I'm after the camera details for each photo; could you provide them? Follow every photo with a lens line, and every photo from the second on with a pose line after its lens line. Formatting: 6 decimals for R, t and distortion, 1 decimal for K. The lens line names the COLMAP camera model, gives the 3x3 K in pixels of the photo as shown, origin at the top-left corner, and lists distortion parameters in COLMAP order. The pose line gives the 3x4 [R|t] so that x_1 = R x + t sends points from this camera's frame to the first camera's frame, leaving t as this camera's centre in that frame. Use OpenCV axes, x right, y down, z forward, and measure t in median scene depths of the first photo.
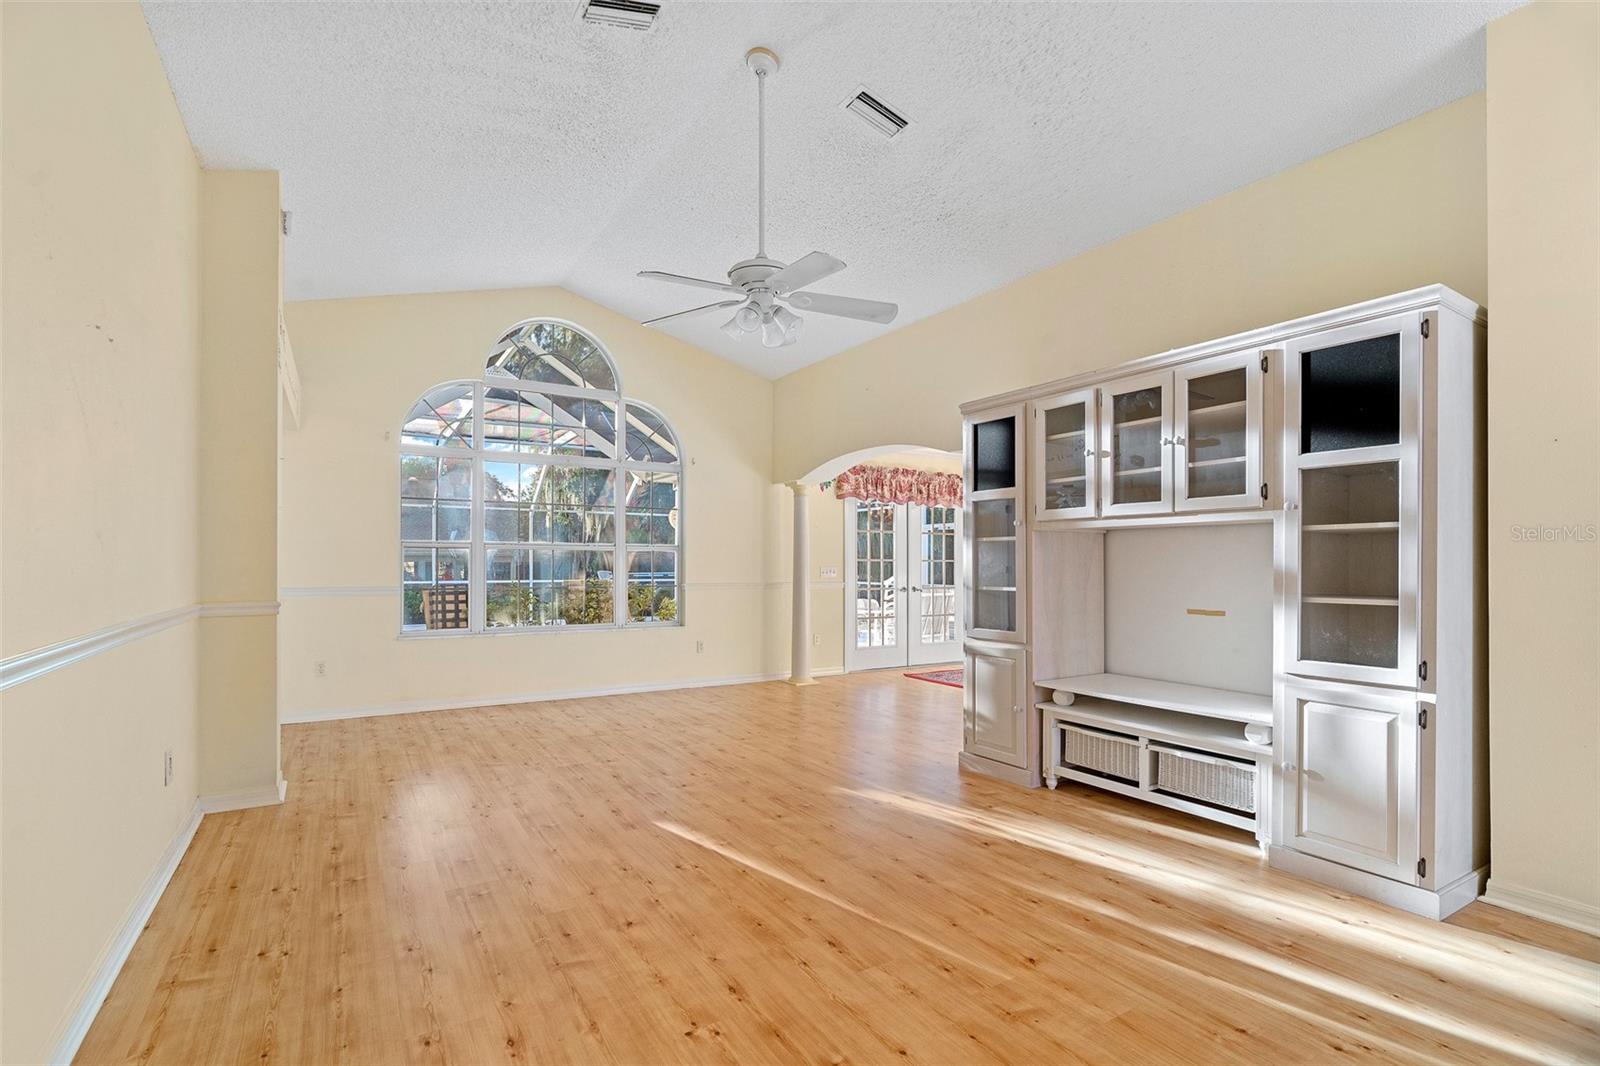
lens RADIAL K [[742.1, 0, 795.5], [0, 742.1, 569.1], [0, 0, 1]] dist [-0.001521, 0.000087]
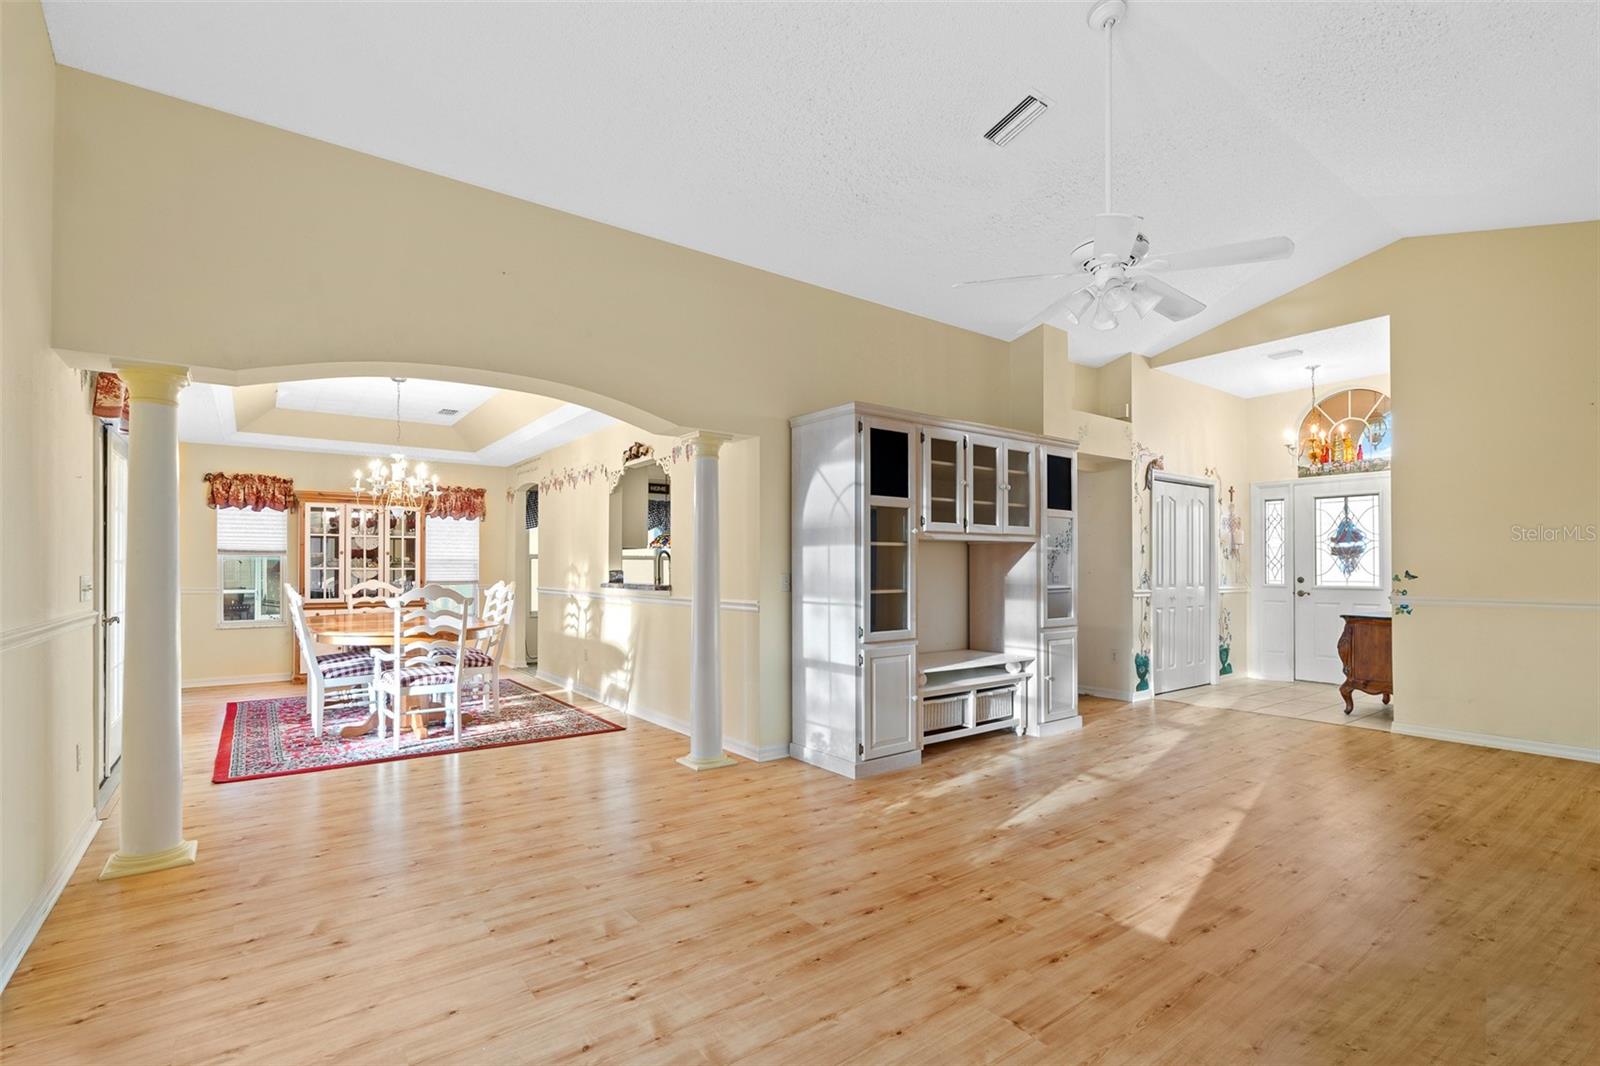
lens RADIAL K [[742.1, 0, 795.5], [0, 742.1, 569.1], [0, 0, 1]] dist [-0.001521, 0.000087]
pose [[-0.094672, -0.005832, 0.995491, -0.907924], [0.000421, 0.999983, 0.005898, -0.013847], [-0.995508, 0.000977, -0.094668, 1.468941]]
